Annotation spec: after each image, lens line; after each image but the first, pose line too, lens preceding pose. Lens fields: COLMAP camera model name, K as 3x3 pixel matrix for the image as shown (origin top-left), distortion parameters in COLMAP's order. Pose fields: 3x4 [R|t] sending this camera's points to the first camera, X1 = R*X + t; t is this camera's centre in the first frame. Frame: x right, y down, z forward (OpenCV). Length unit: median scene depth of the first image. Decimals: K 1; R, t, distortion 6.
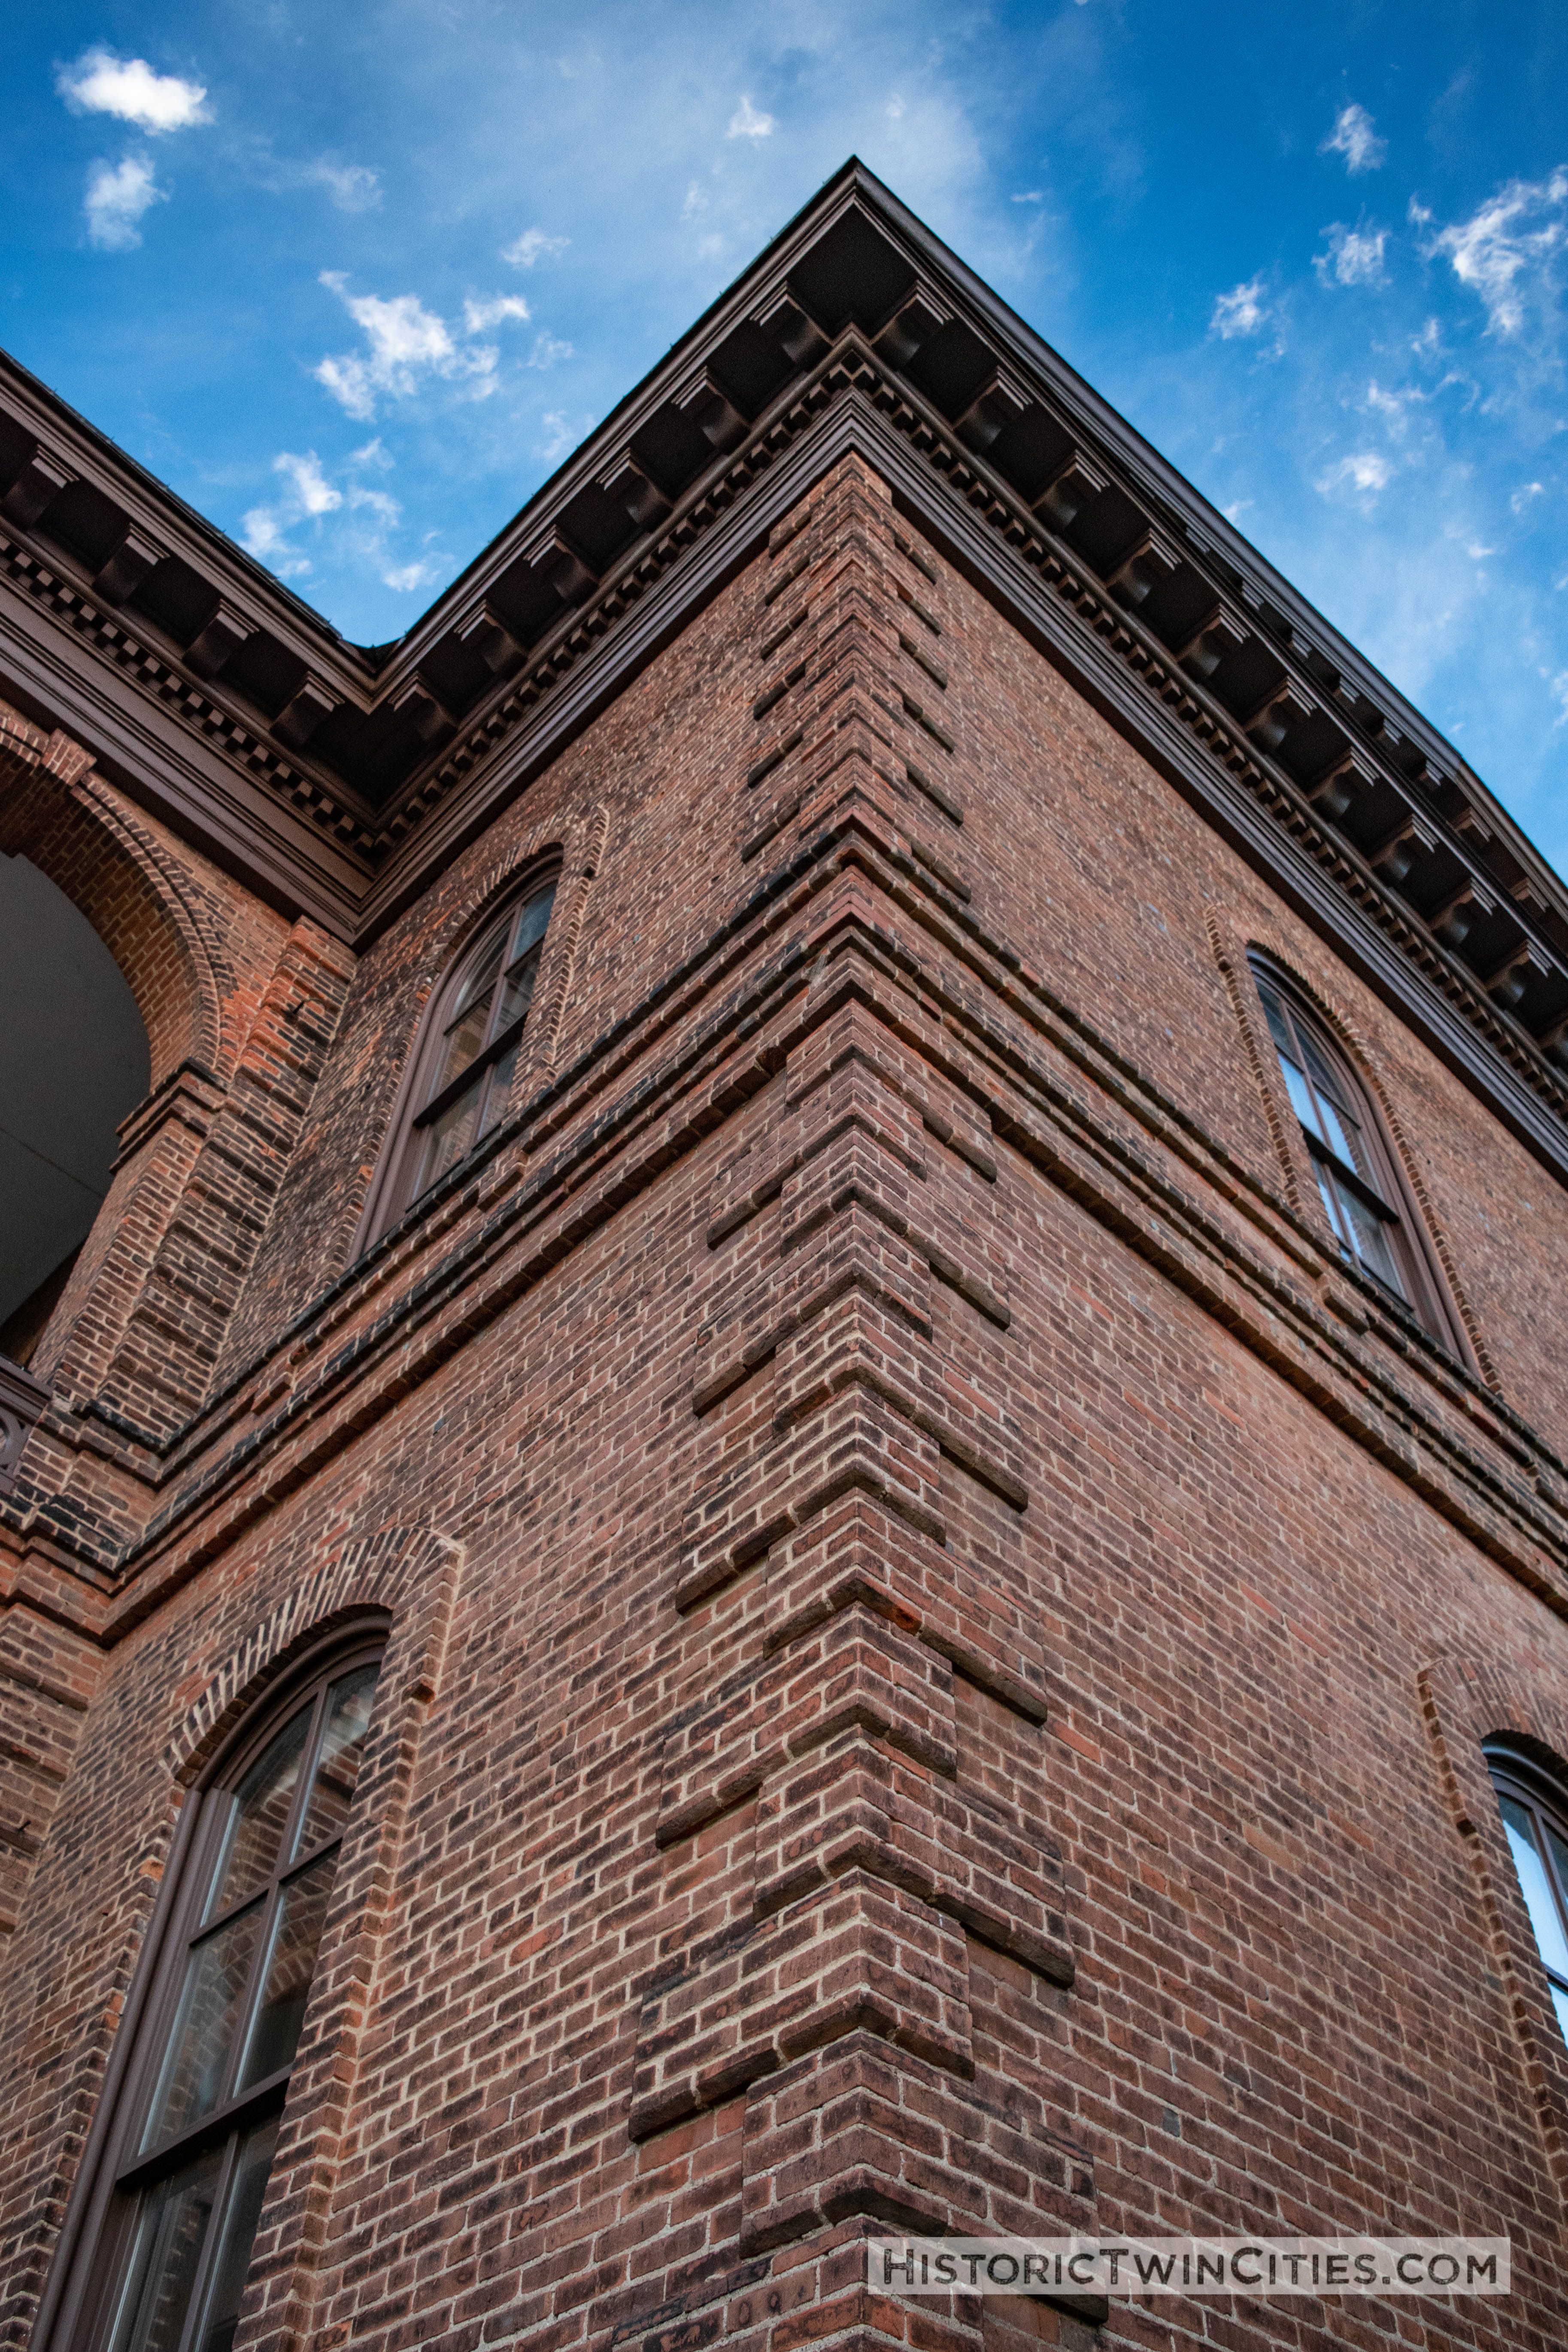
lens RADIAL K [[1875.4, 0, 784.0], [0, 1875.4, 1176.0], [0, 0, 1]] dist [-0.090863, -0.000655]
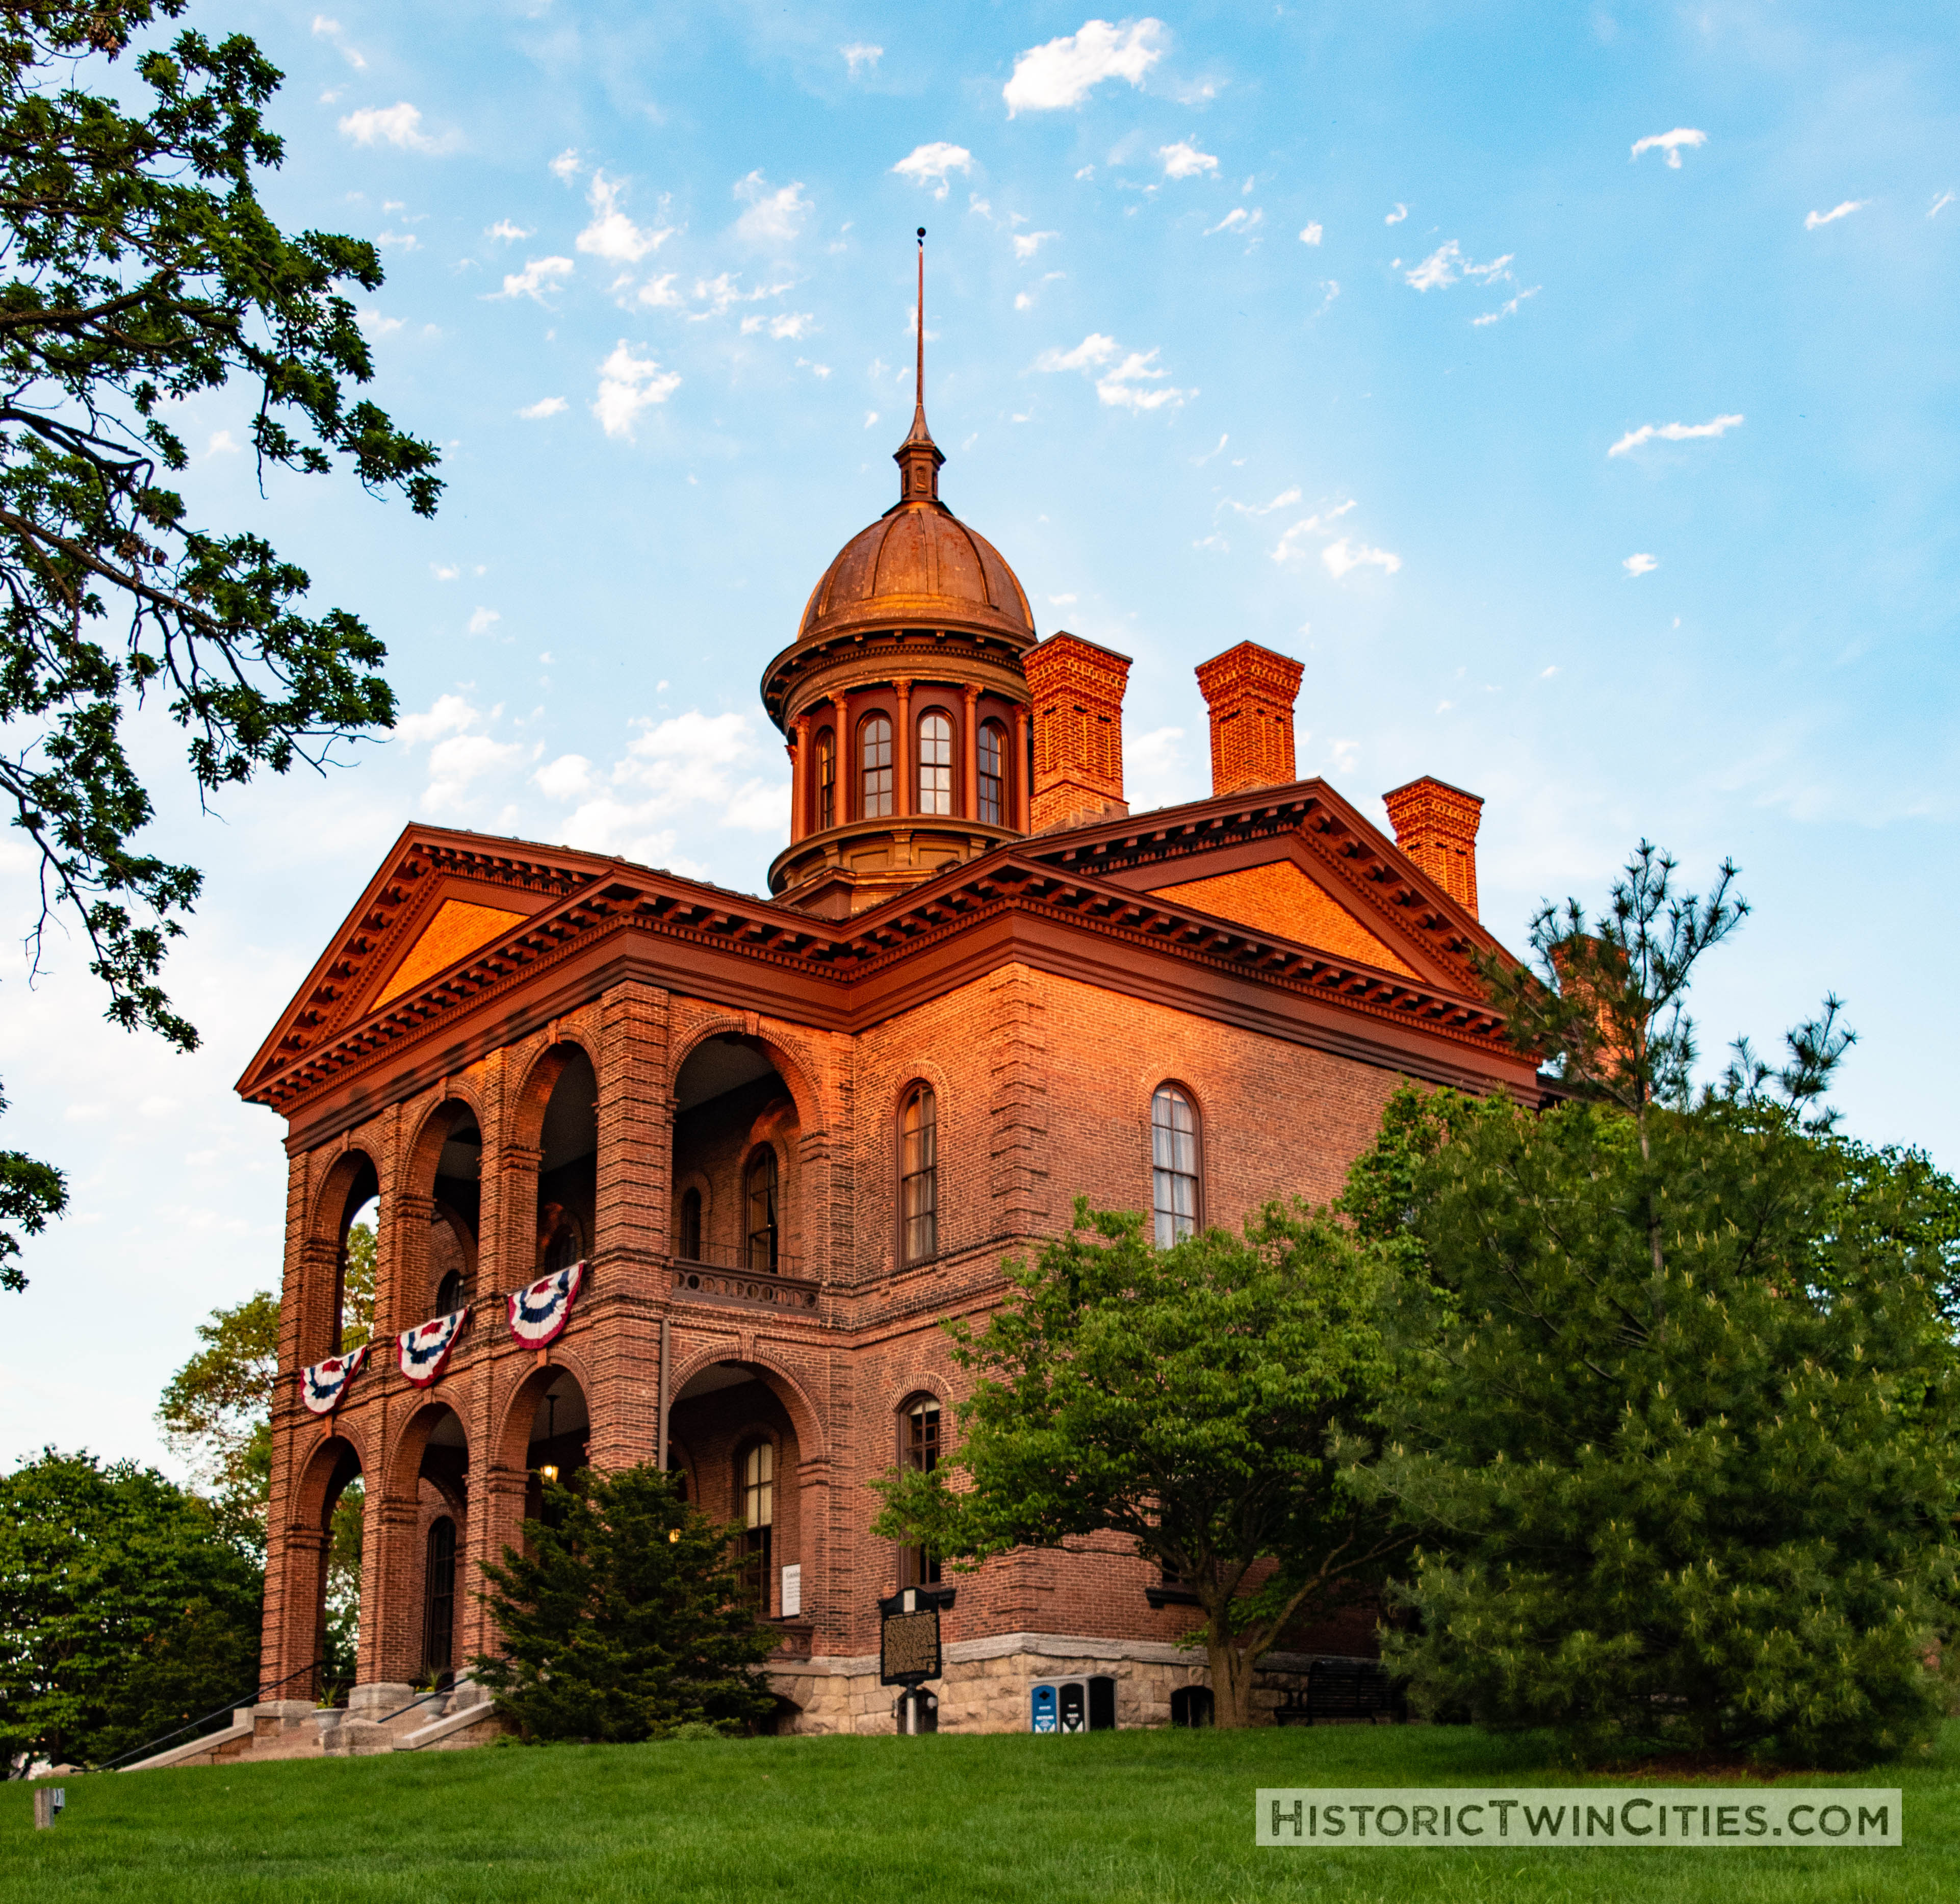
lens RADIAL K [[2559.8, 0, 995.6], [0, 2559.8, 1232.7], [0, 0, 1]] dist [-0.007435, 0.018242]
pose [[0.994442, -0.047216, -0.094105, 0.355379], [0.094938, 0.788542, 0.607609, -2.450549], [0.045517, -0.613166, 0.788641, -2.396646]]
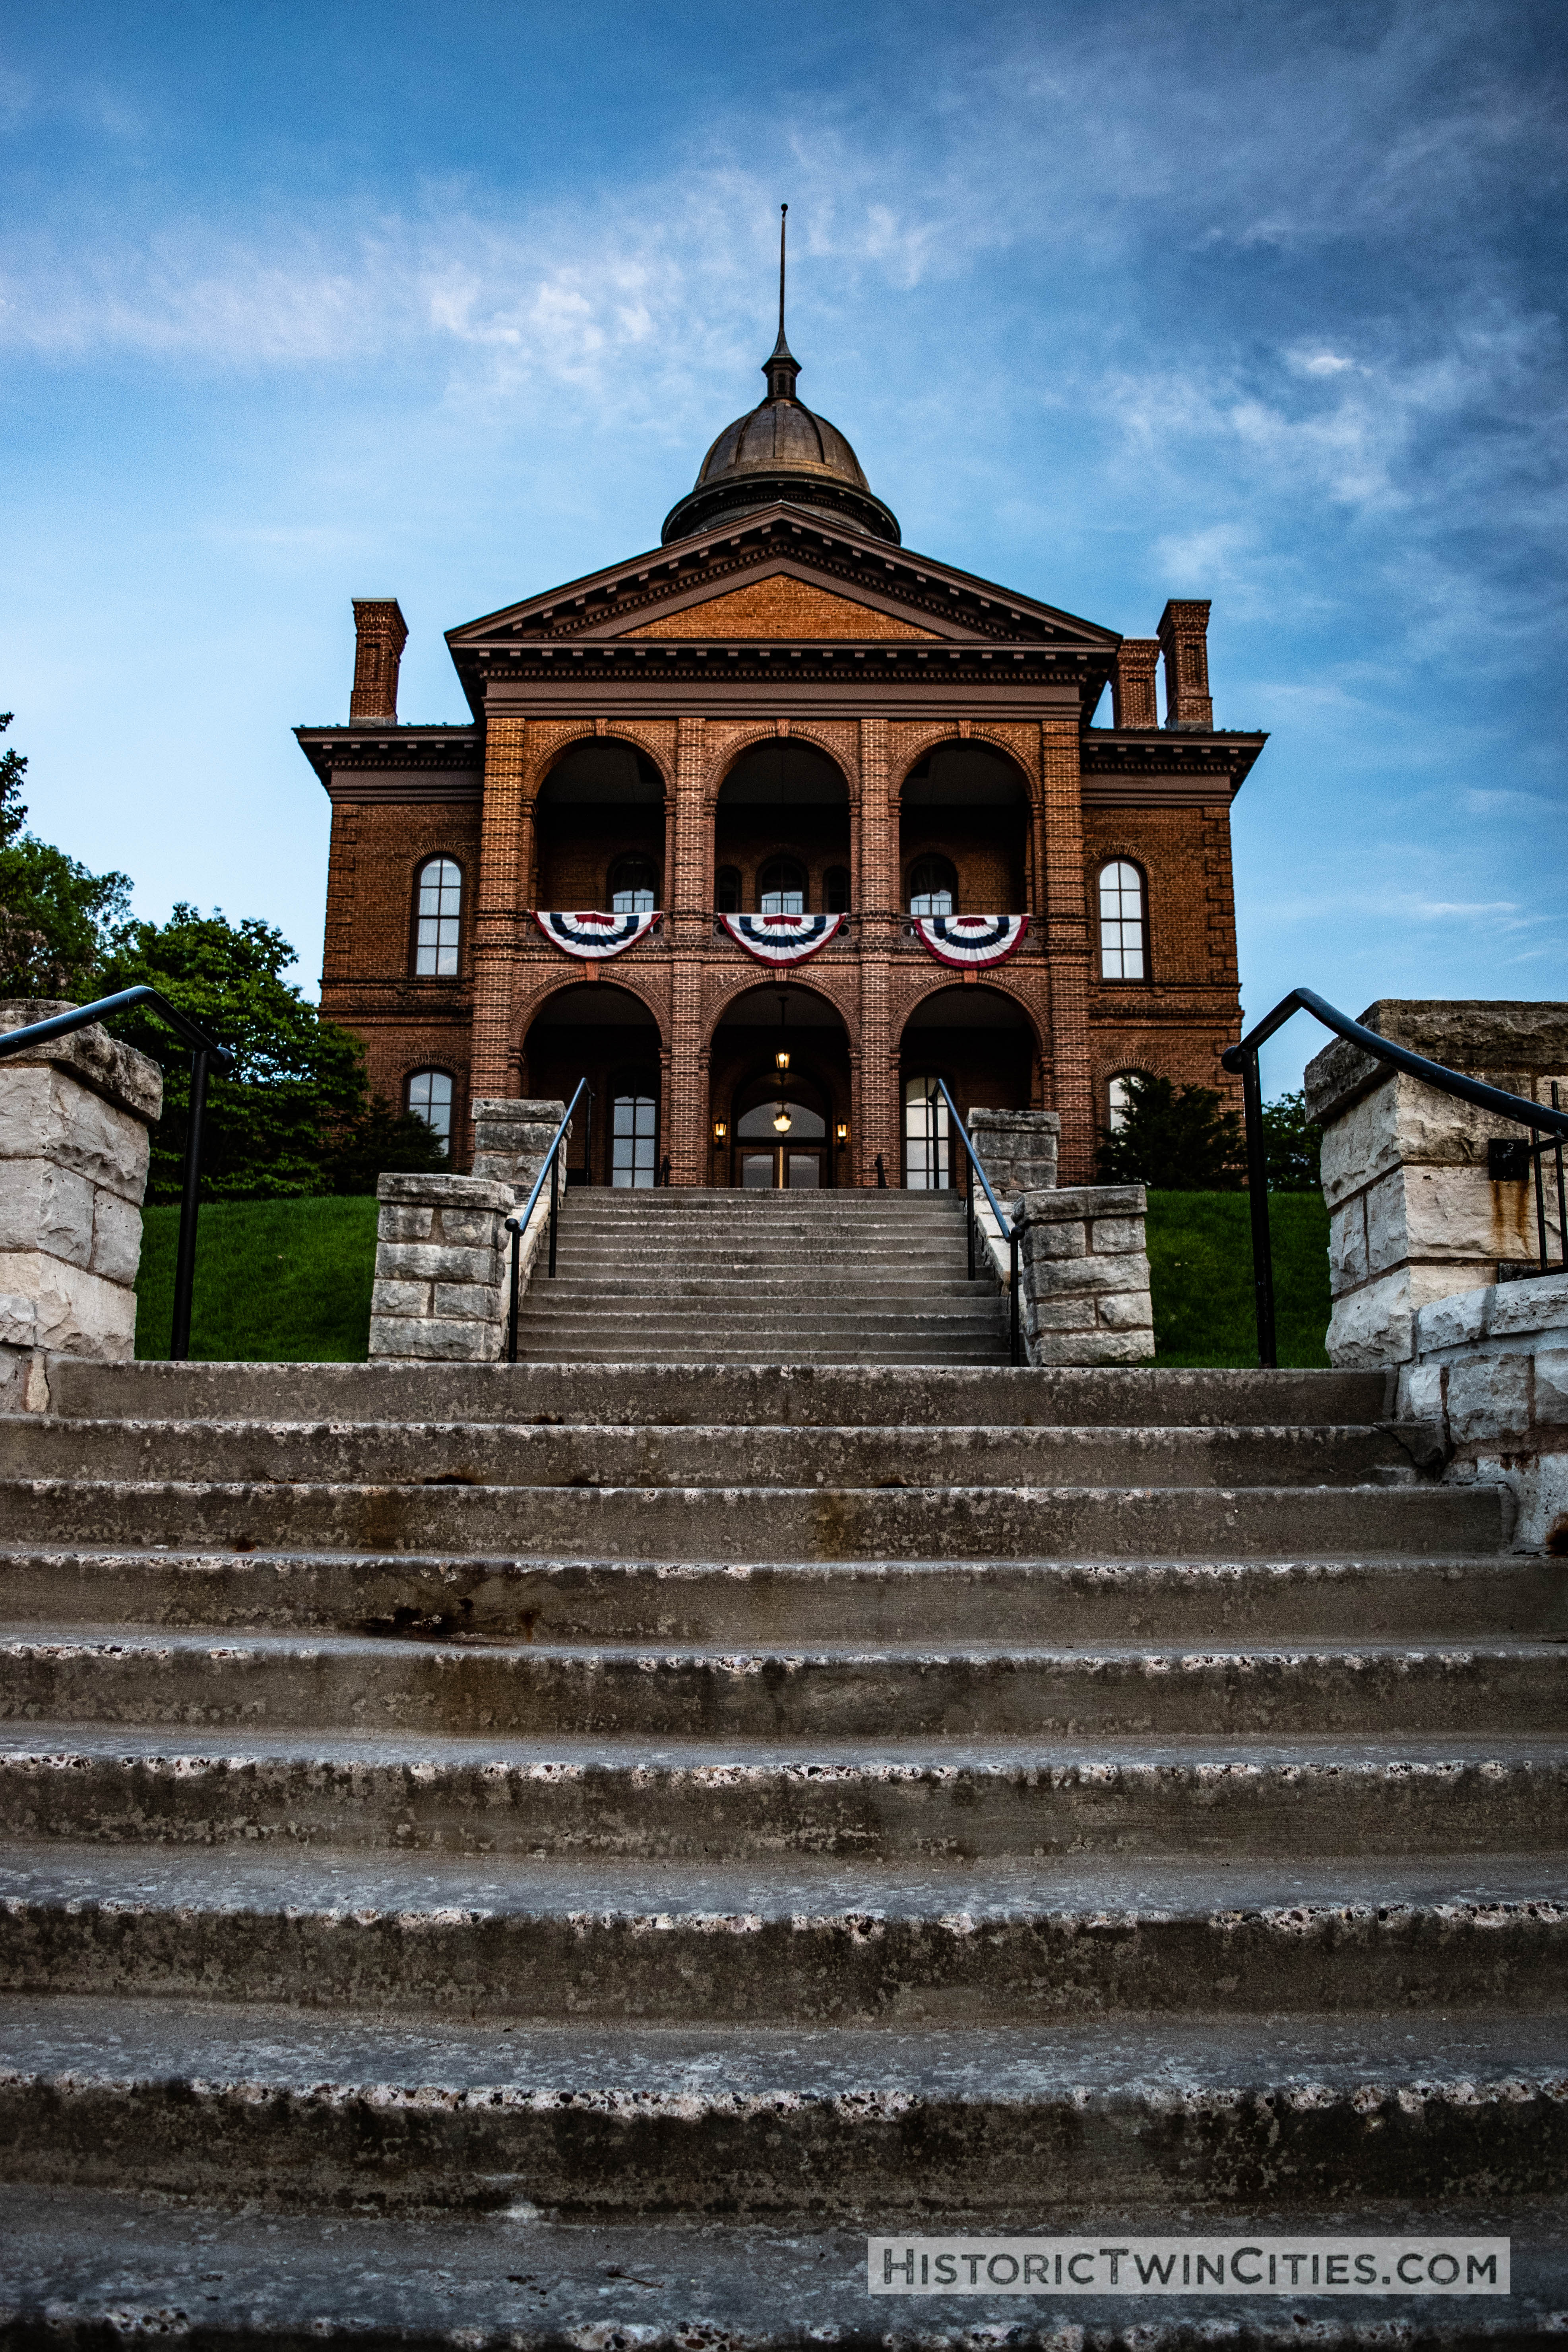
lens RADIAL K [[1875.3, 0, 784.0], [0, 1875.3, 1176.0], [0, 0, 1]] dist [-0.090863, -0.000655]
pose [[0.708778, 0.148441, 0.689637, -3.548612], [-0.560232, 0.712537, 0.422411, -1.007183], [-0.428689, -0.685752, 0.588192, -1.700095]]
